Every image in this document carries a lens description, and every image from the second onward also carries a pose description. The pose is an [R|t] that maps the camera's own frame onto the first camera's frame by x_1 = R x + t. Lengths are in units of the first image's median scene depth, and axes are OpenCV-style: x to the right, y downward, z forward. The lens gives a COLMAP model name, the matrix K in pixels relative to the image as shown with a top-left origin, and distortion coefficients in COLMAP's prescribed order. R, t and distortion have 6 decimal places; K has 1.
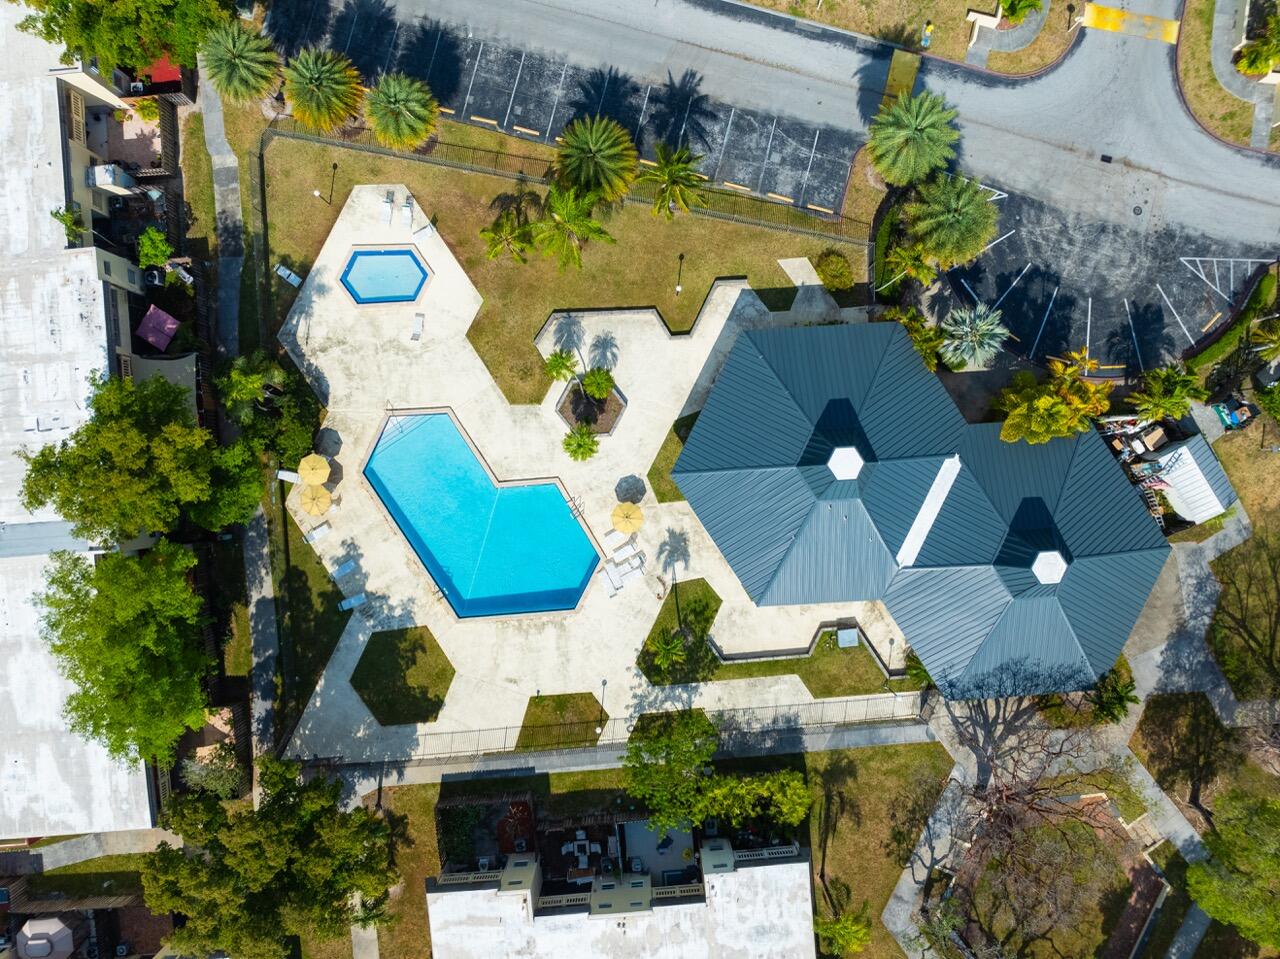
lens RADIAL K [[938.3, 0, 640.0], [0, 938.3, 479.5], [0, 0, 1]] dist [-0.039859, 0.006999]
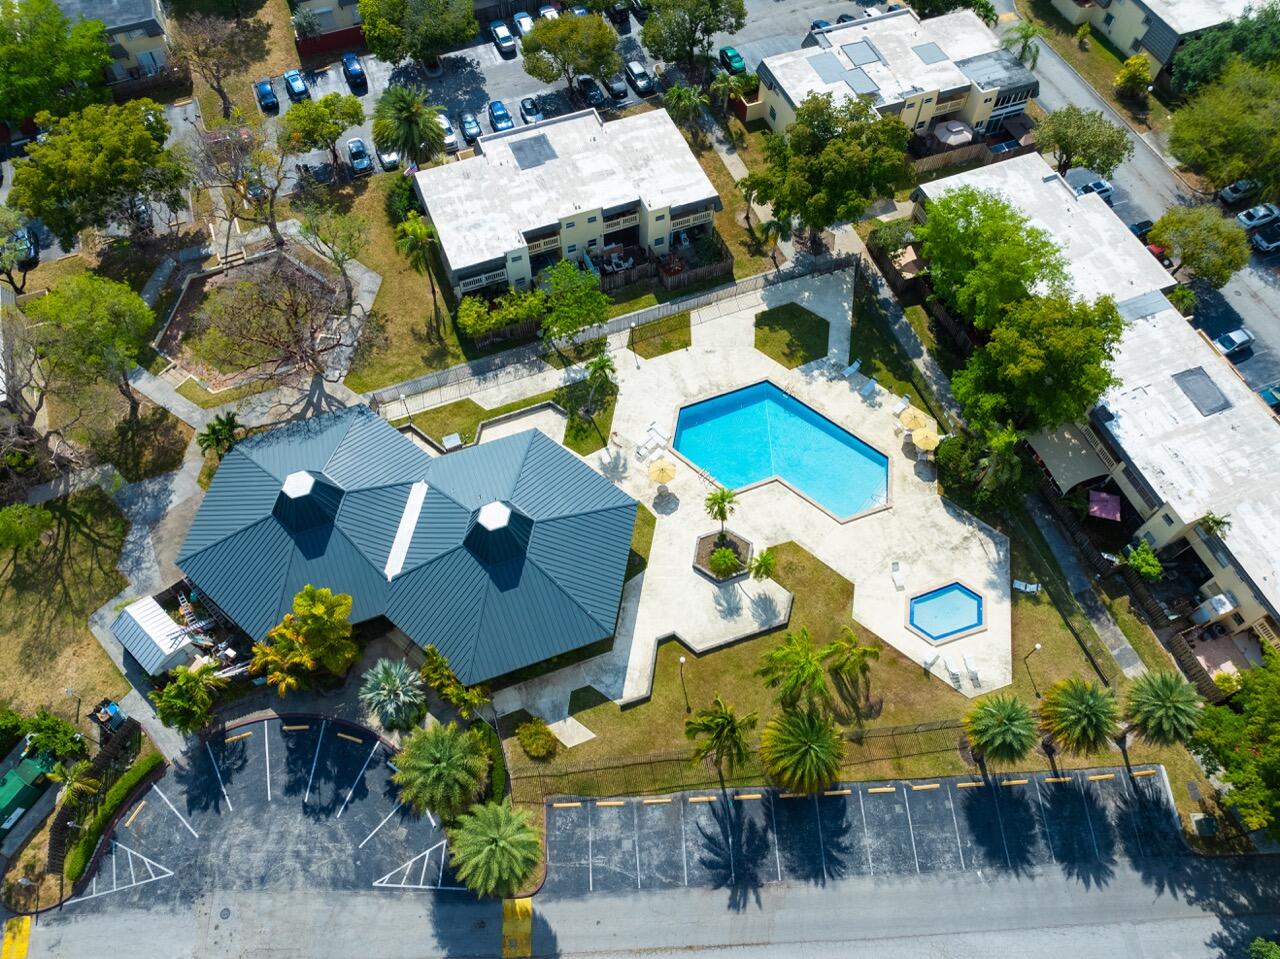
lens RADIAL K [[938.3, 0, 640.0], [0, 938.3, 479.5], [0, 0, 1]] dist [-0.039859, 0.006999]
pose [[-0.955938, 0.246902, -0.158815, 0.193250], [-0.293216, -0.829523, 0.475306, -0.494562], [-0.014386, 0.500930, 0.865368, 0.002980]]
